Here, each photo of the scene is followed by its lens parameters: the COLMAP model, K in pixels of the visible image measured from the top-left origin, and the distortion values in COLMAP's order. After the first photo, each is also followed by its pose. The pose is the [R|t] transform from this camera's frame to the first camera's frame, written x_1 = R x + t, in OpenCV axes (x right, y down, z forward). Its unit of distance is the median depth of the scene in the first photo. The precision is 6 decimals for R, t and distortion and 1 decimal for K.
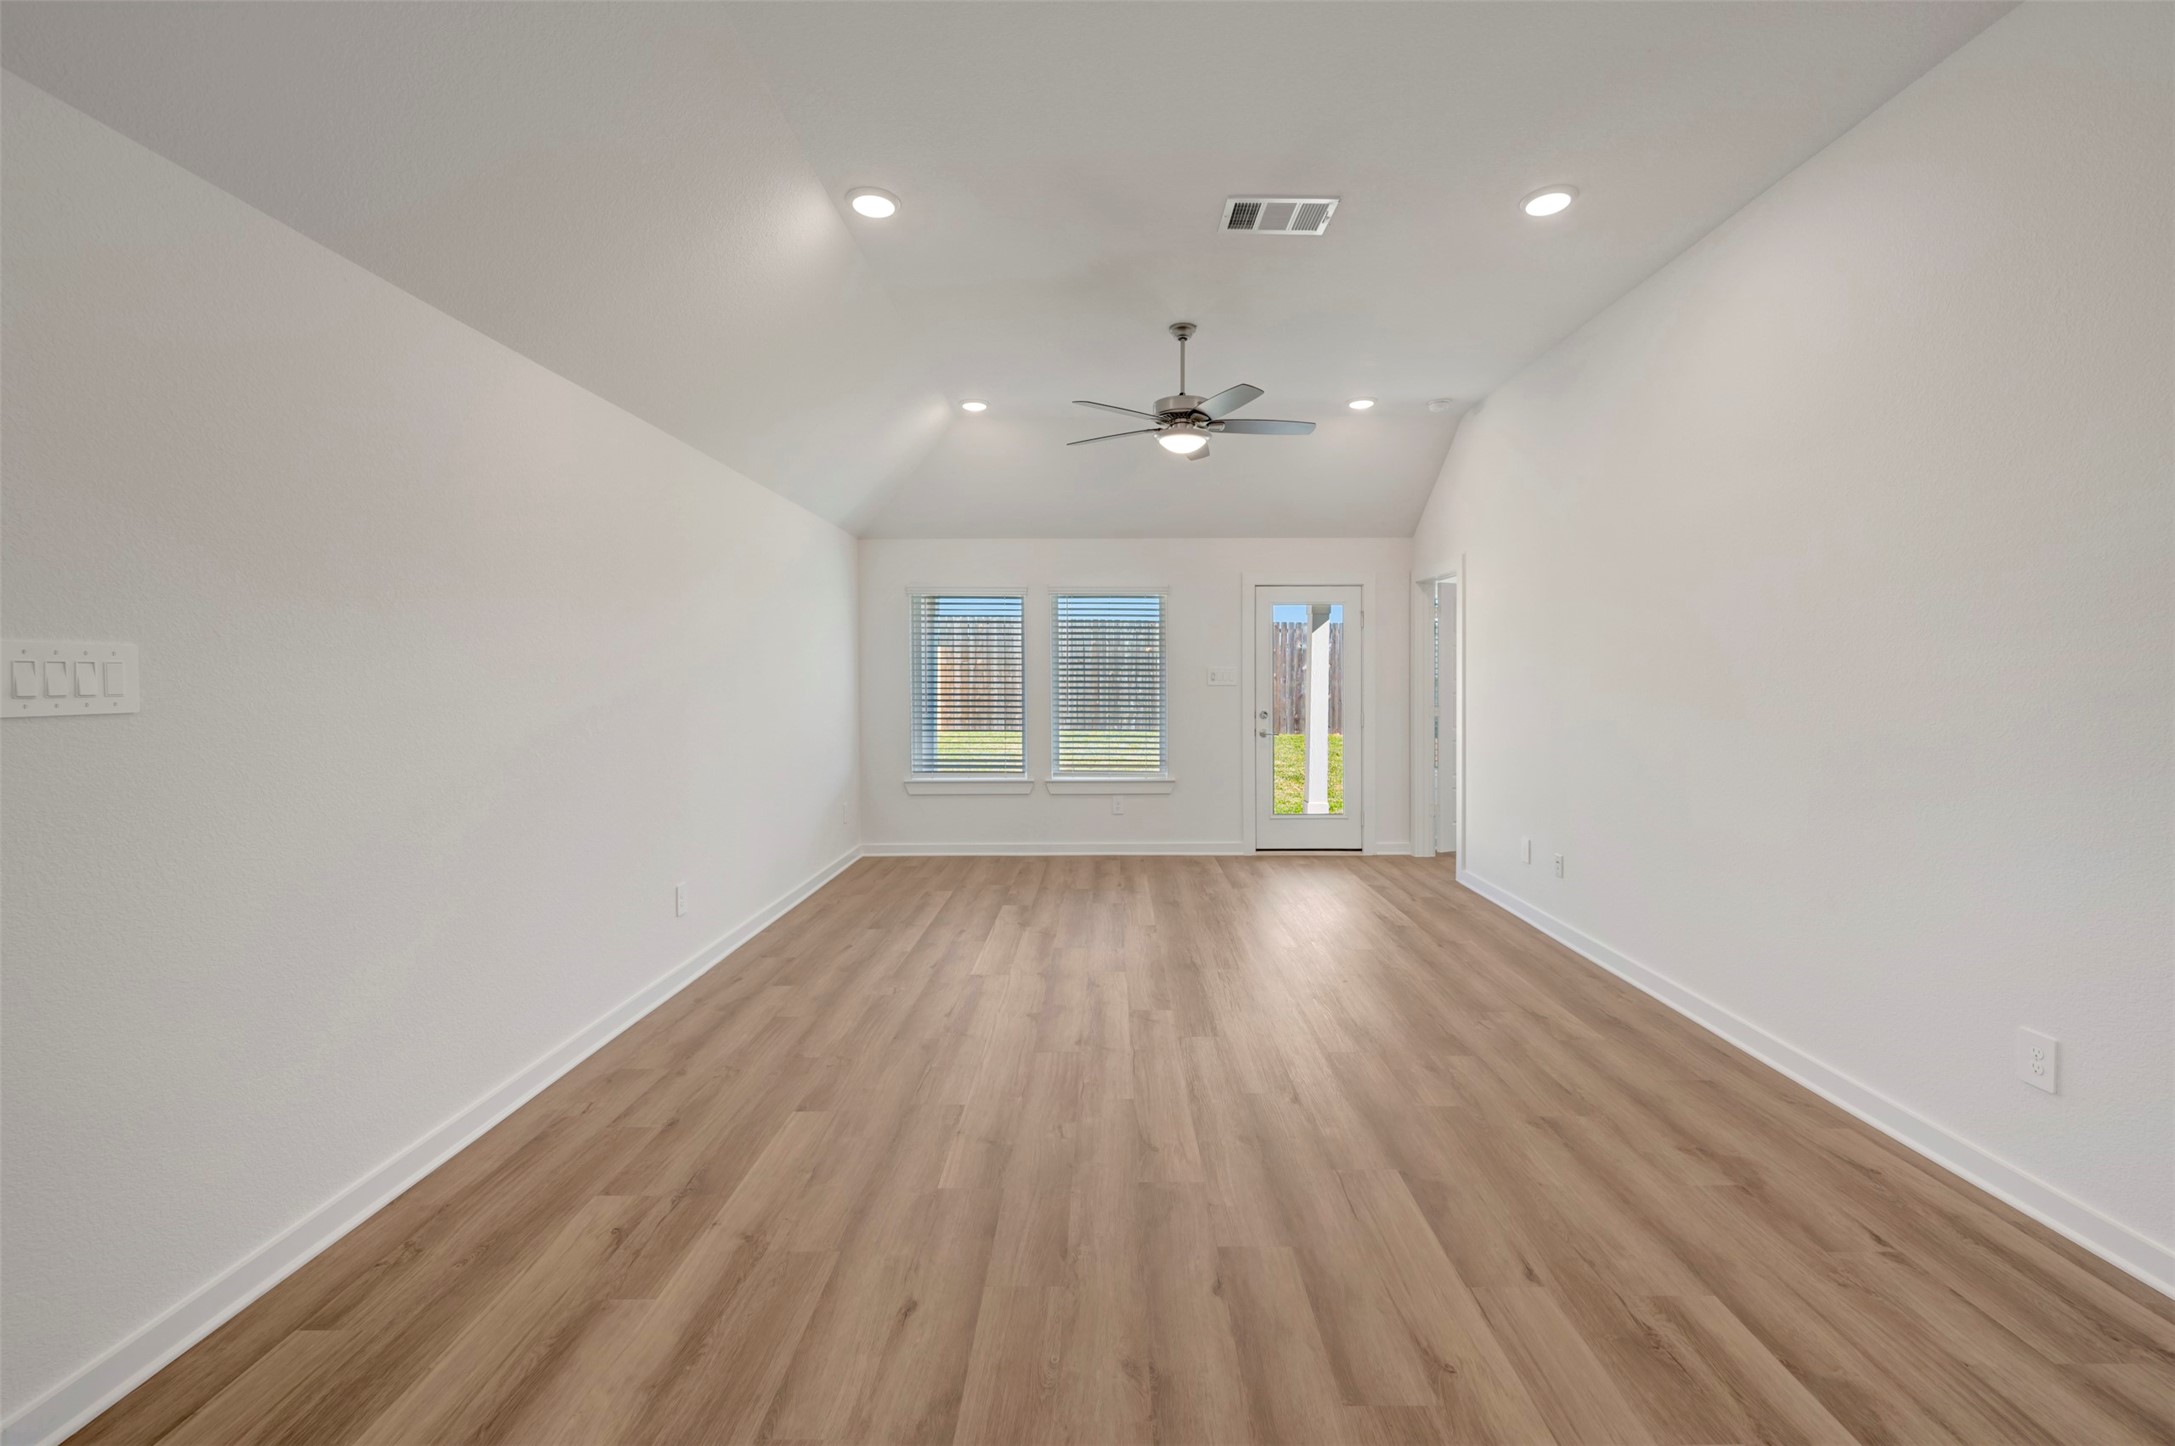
lens RADIAL K [[876.4, 0, 1087.2], [0, 876.4, 701.5], [0, 0, 1]] dist [-0.001952, -0.000060]
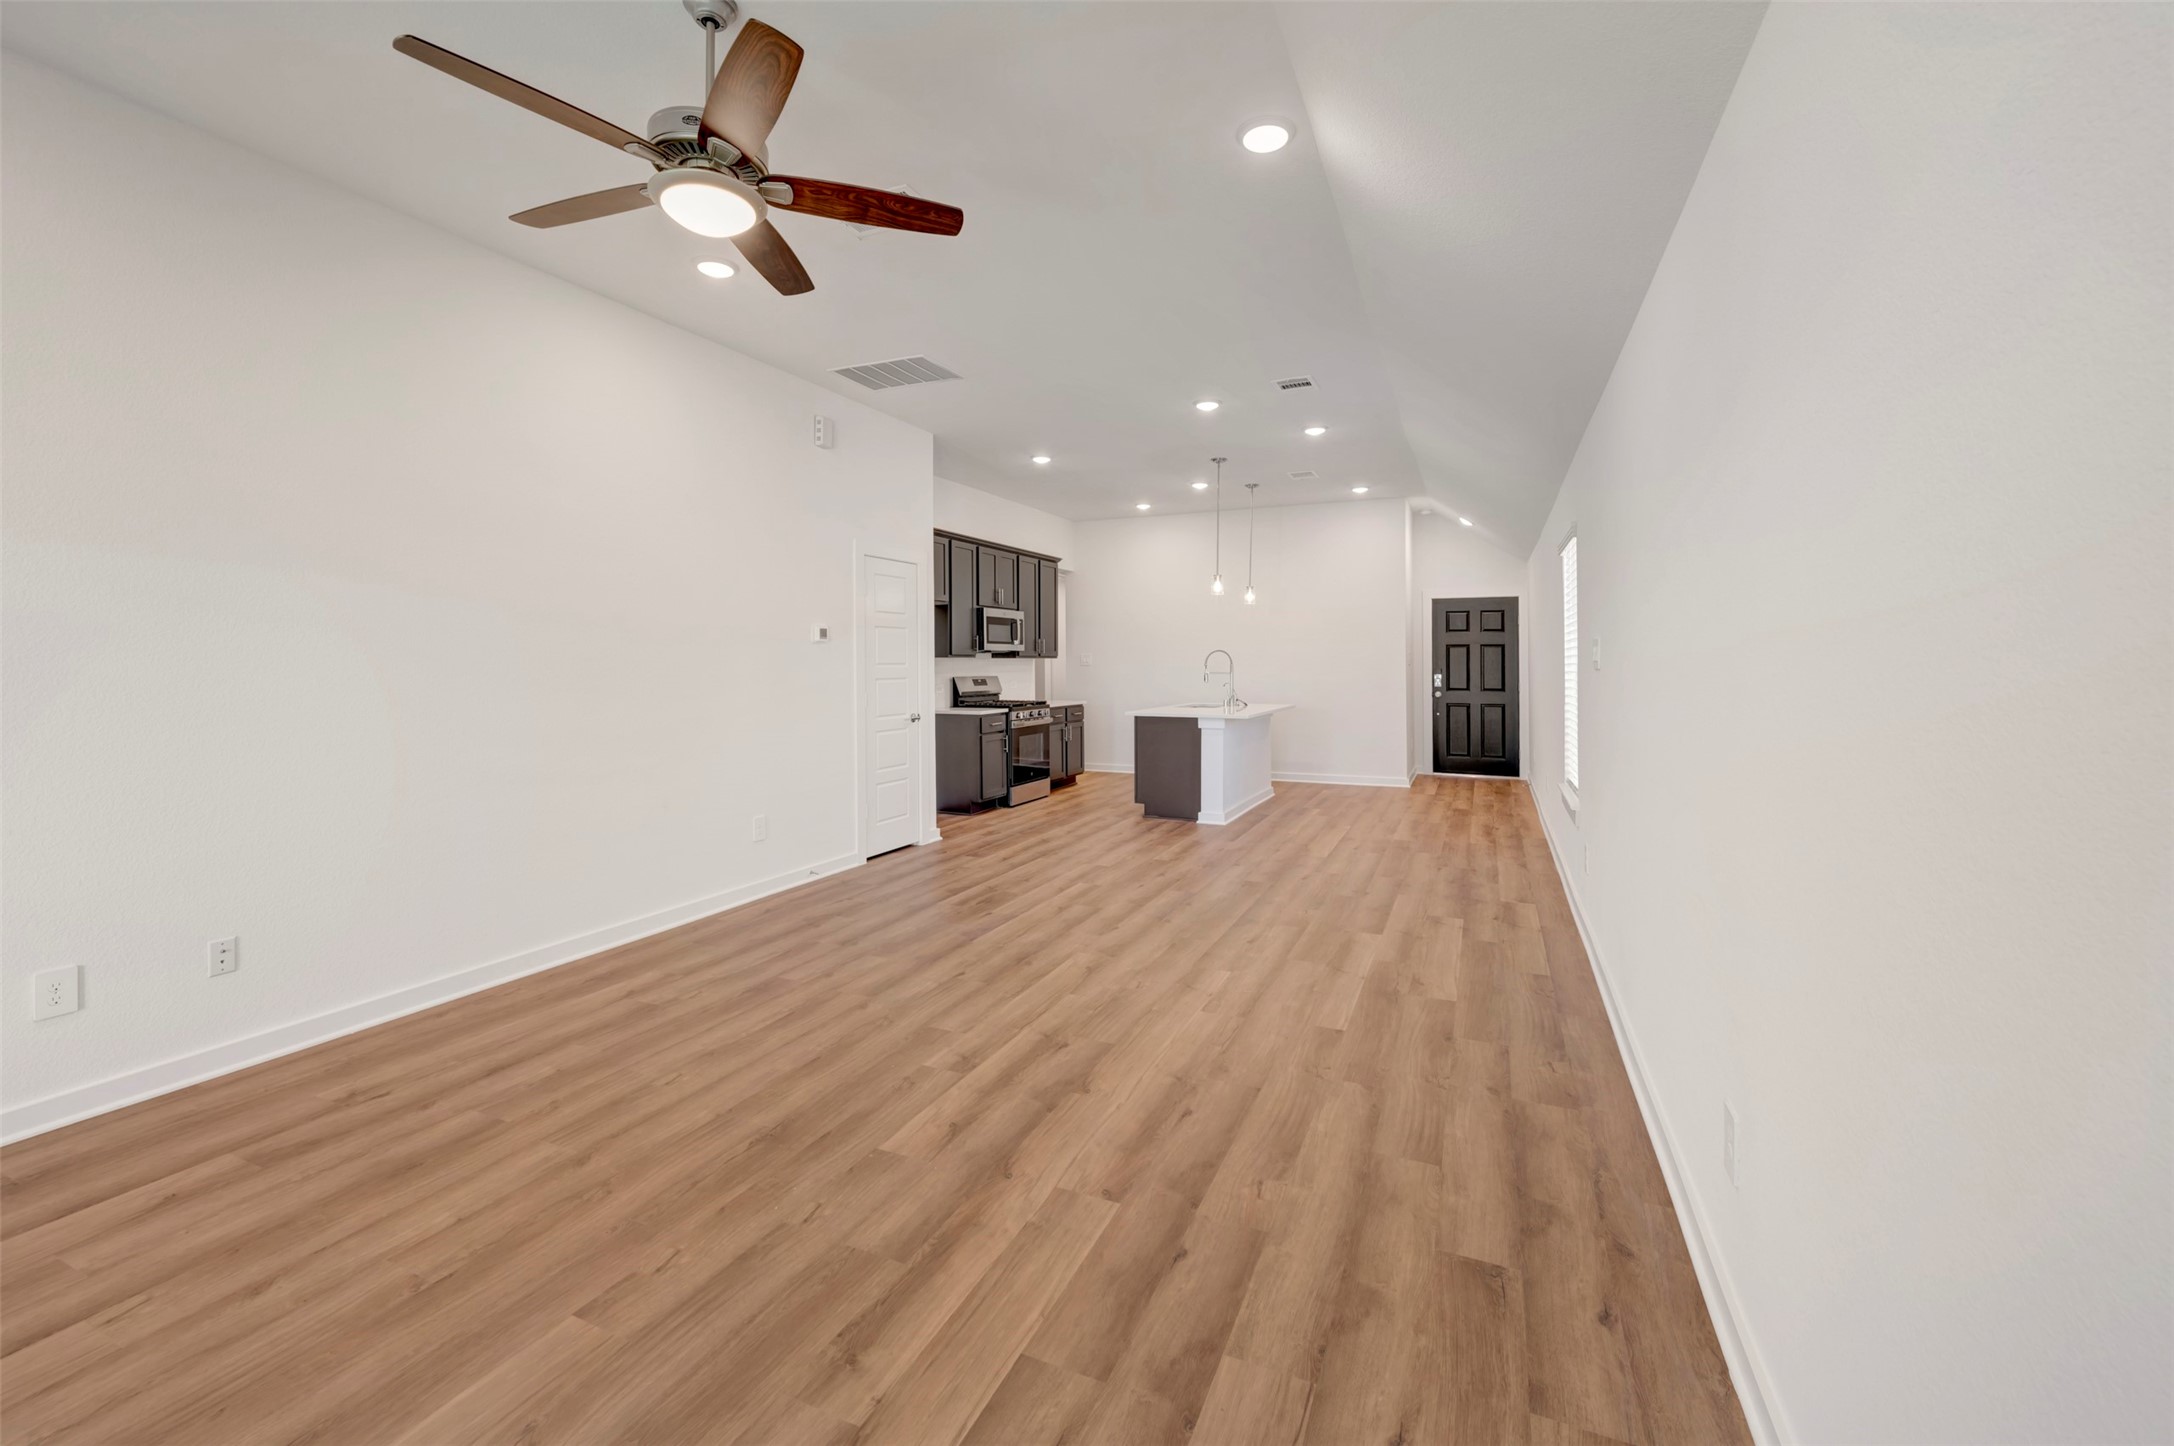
lens RADIAL K [[876.0, 0, 1128.8], [0, 876.0, 664.8], [0, 0, 1]] dist [-0.001952, -0.000060]
pose [[-0.936674, 0.005174, 0.350165, -0.418364], [0.016192, 0.999461, 0.028547, -0.043778], [-0.349828, 0.032409, -0.936253, 1.905273]]
